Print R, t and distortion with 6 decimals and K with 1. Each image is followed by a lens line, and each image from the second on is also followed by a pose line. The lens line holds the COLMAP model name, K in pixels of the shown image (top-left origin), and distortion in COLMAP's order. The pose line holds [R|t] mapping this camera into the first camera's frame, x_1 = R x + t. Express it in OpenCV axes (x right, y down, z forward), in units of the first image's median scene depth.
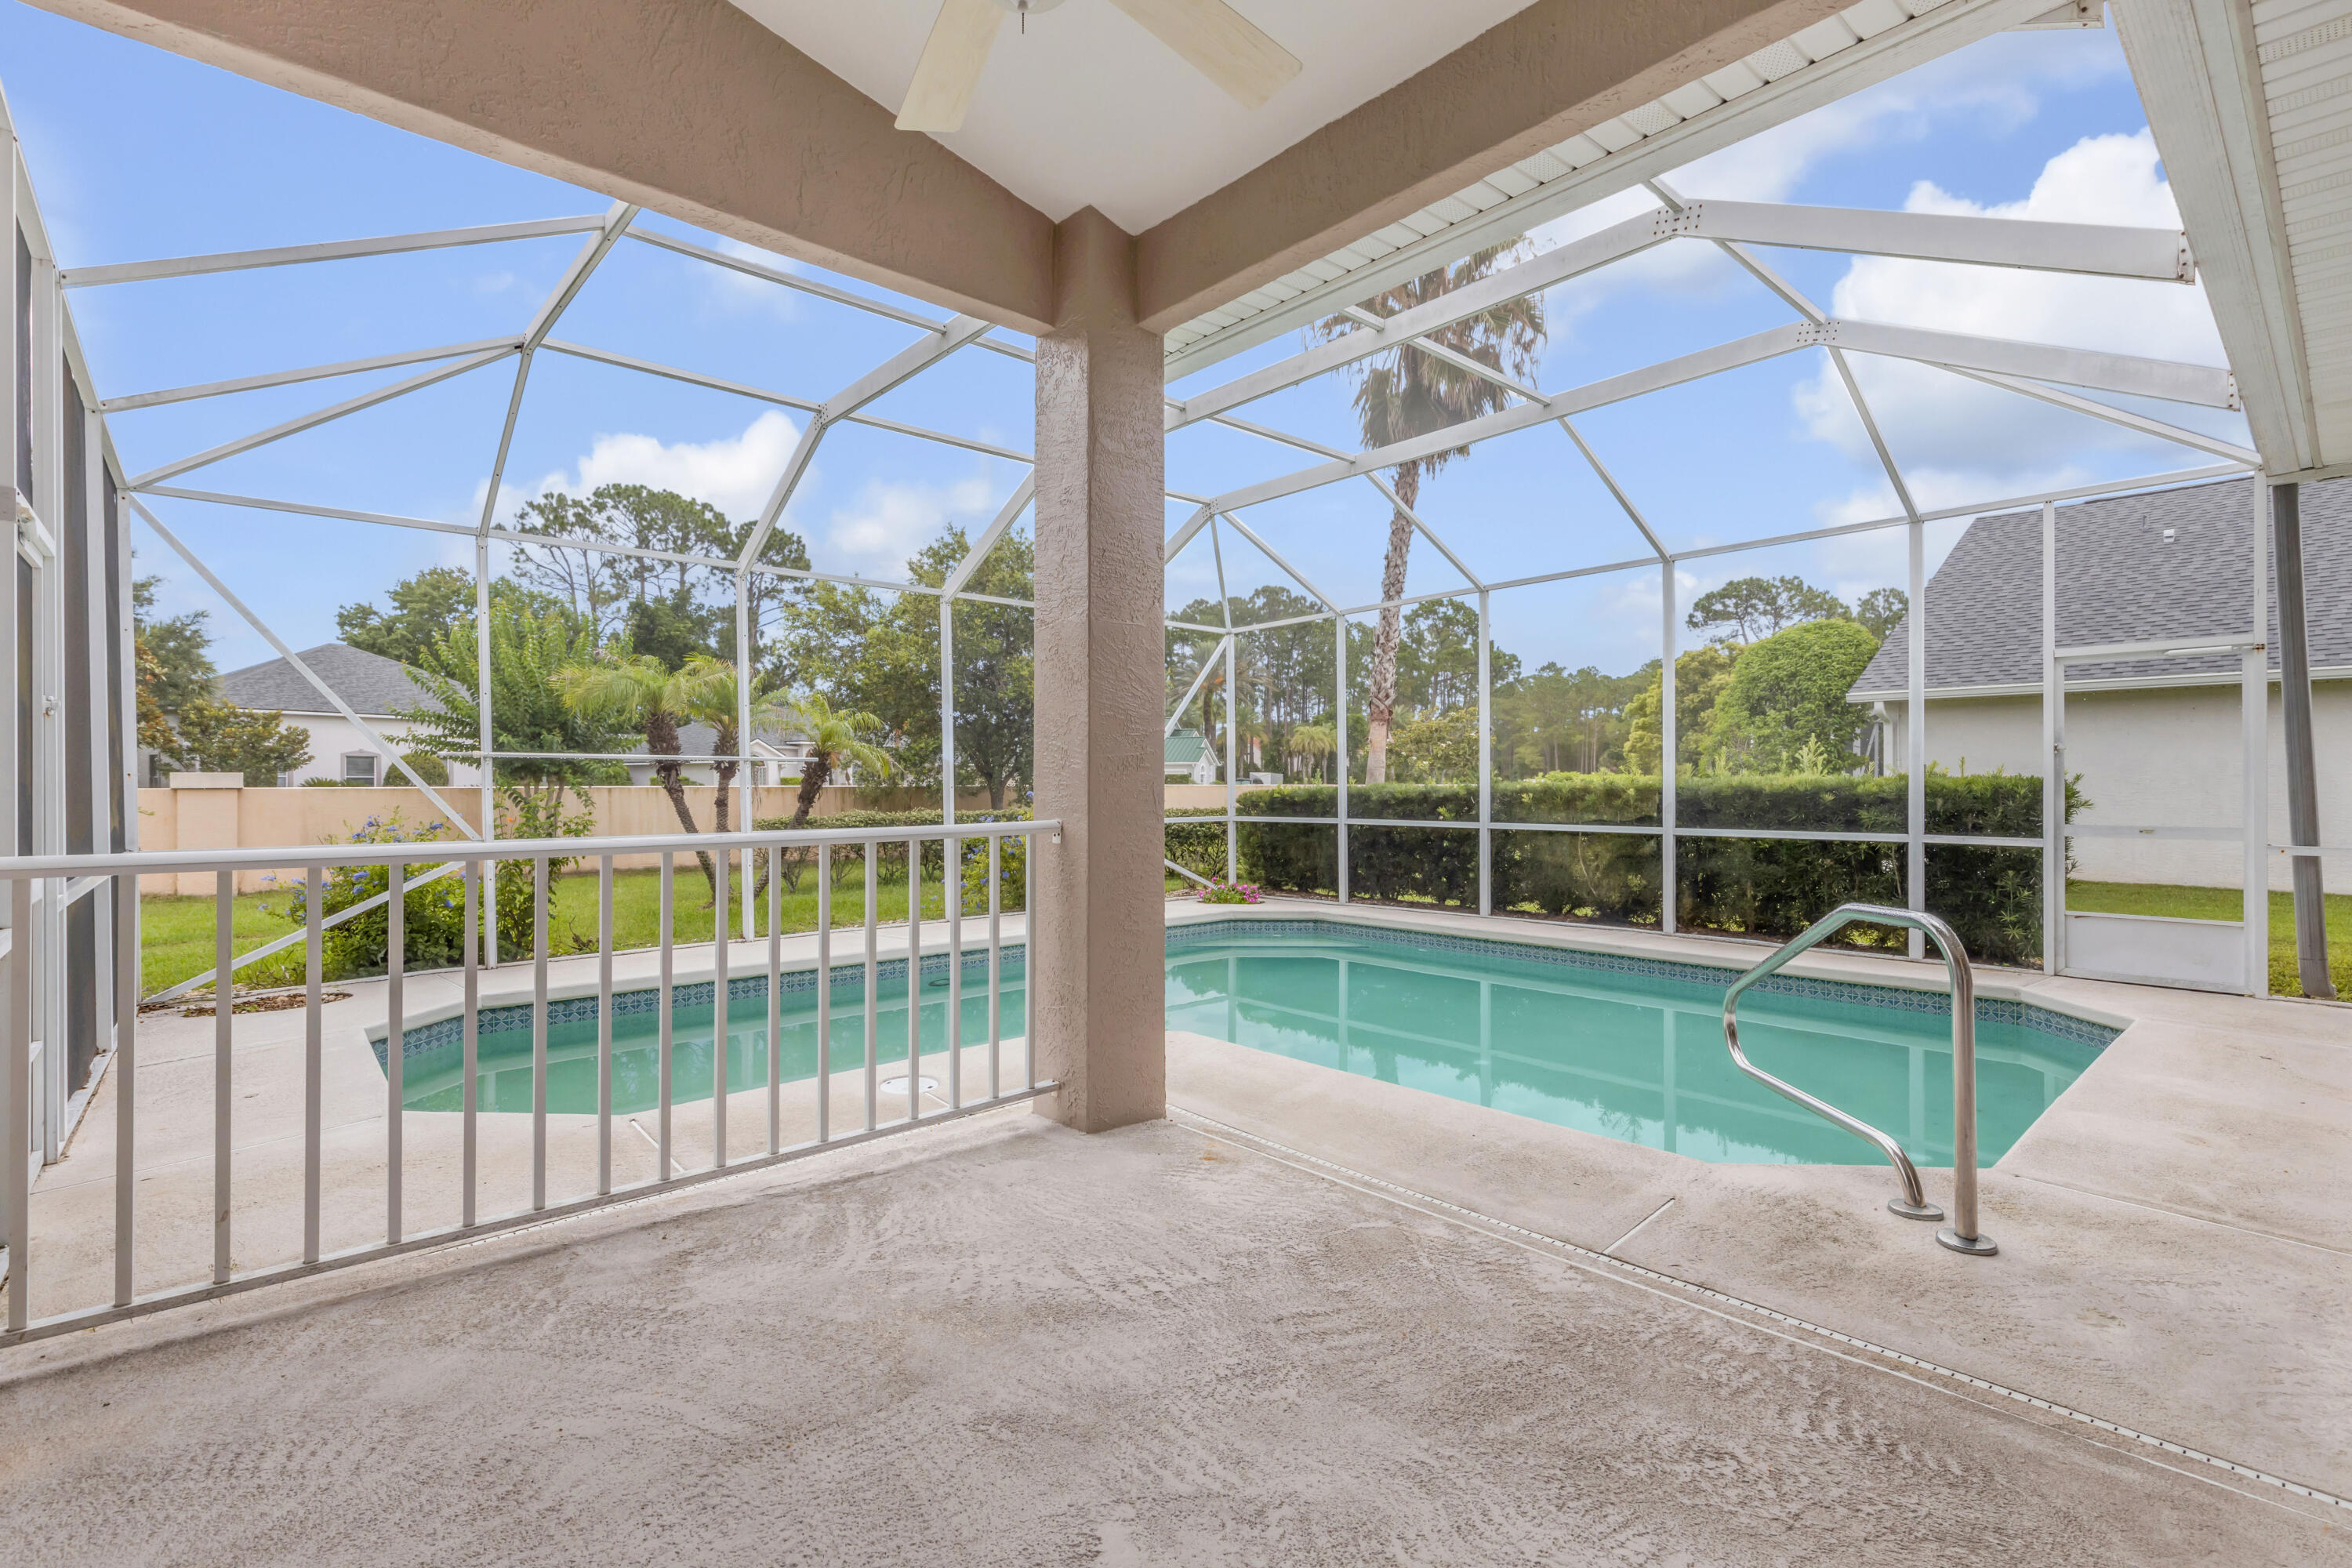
lens RADIAL K [[1079.7, 0, 1176.0], [0, 1079.7, 784.0], [0, 0, 1]] dist [0.008029, -0.000418]
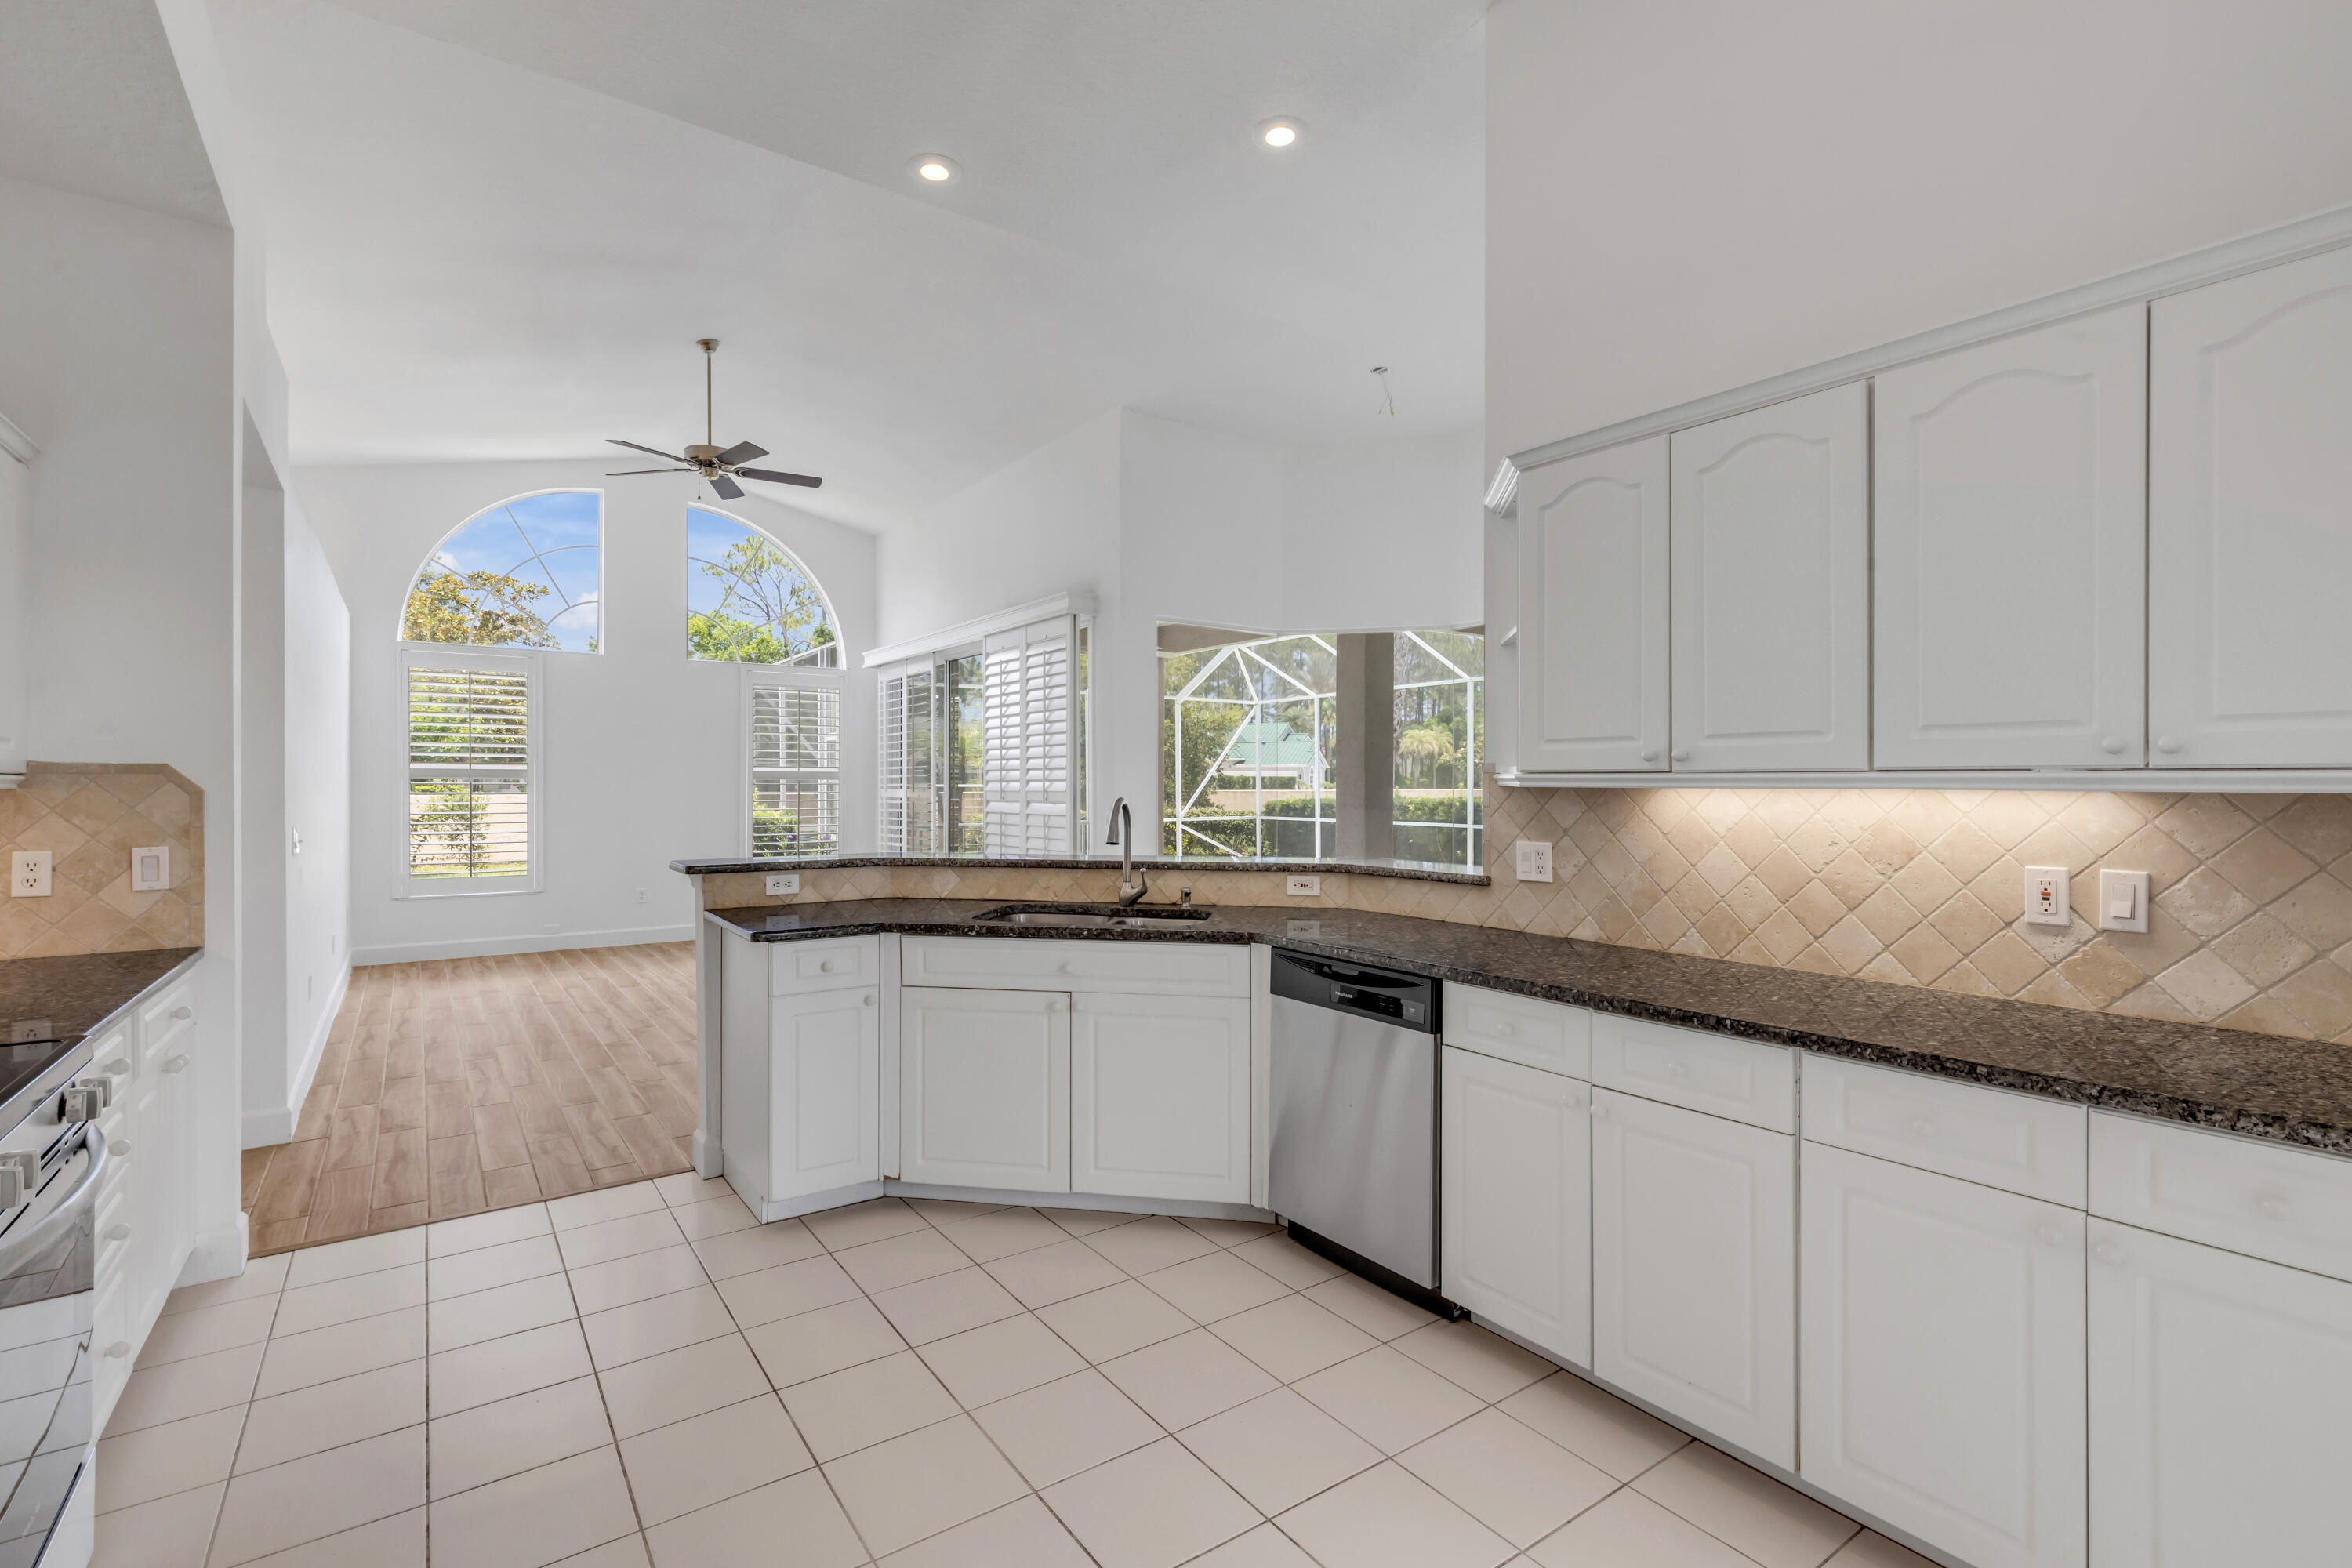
lens RADIAL K [[1064.3, 0, 1174.5], [0, 1064.3, 783.7], [0, 0, 1]] dist [0.002985, 0.000157]
pose [[0.992774, 0.002396, -0.119976, 0.122111], [-0.002190, 0.999996, 0.001848, -0.022465], [0.119980, -0.001571, 0.992775, -0.631032]]
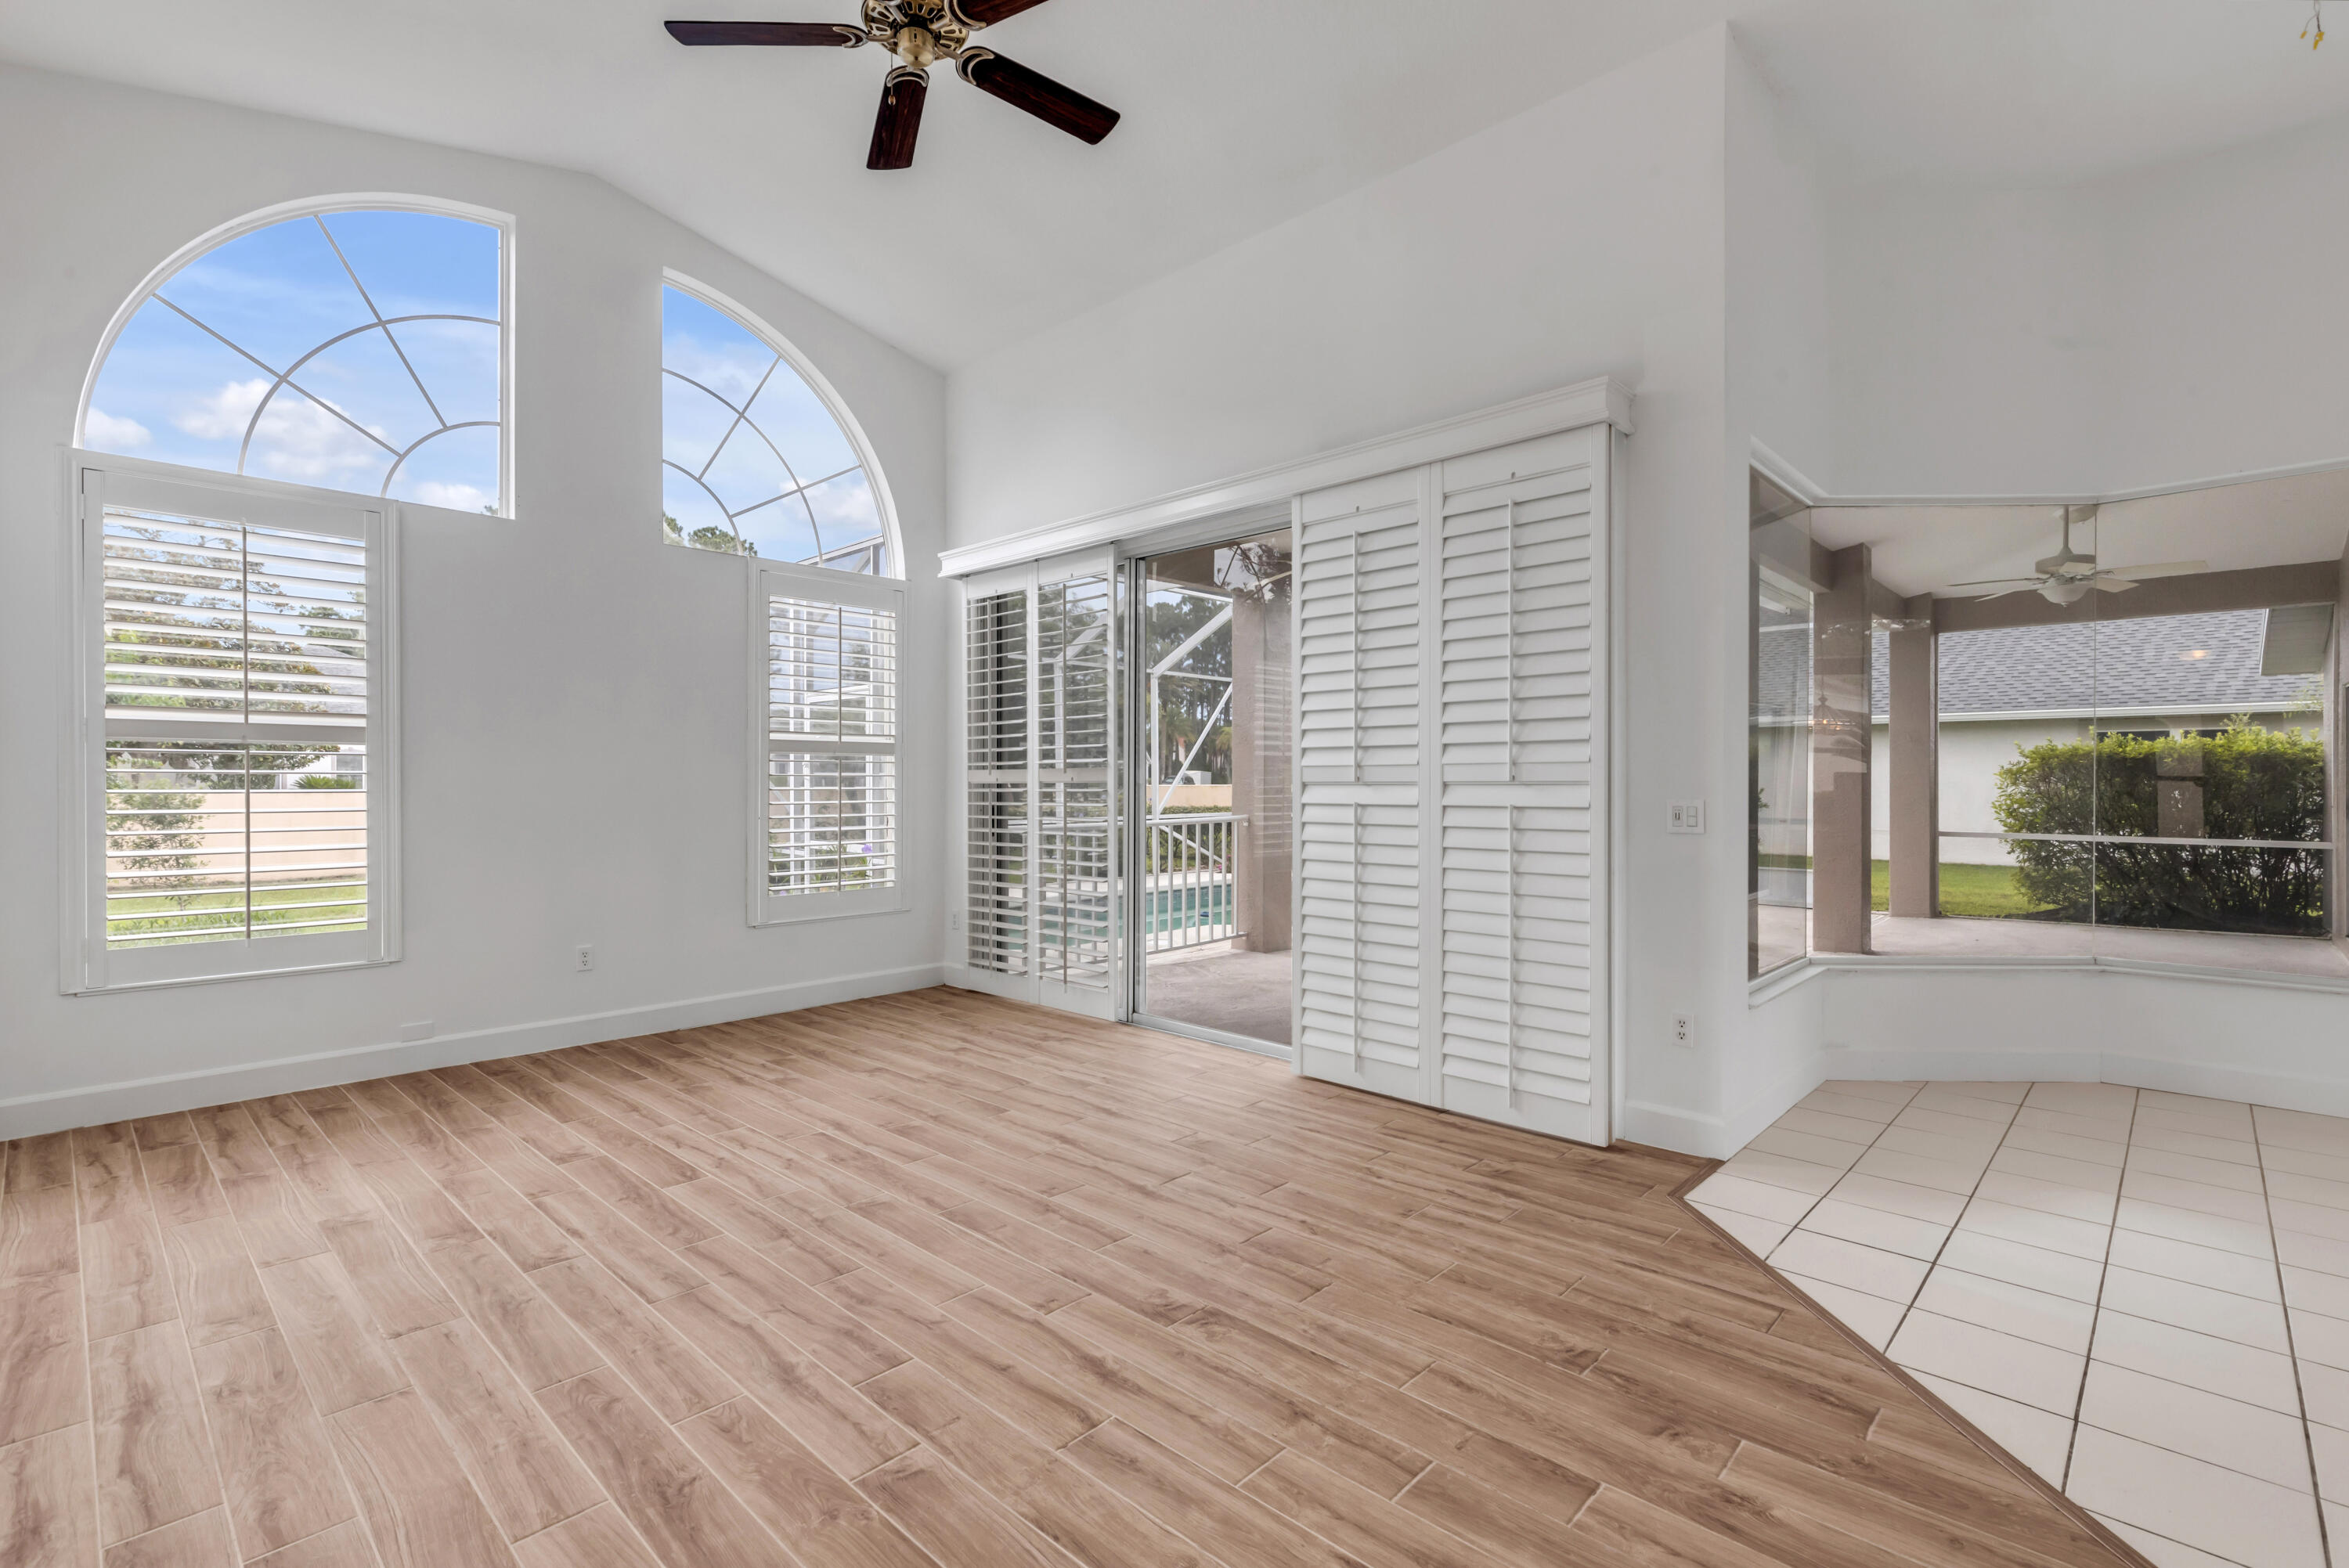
lens RADIAL K [[1056.5, 0, 1175.2], [0, 1056.5, 787.9], [0, 0, 1]] dist [0.003615, -0.000483]
pose [[0.997182, 0.002653, 0.074970, -0.130798], [-0.003215, 0.999968, 0.007385, -0.012375], [-0.074948, -0.007605, 0.997158, -0.372871]]
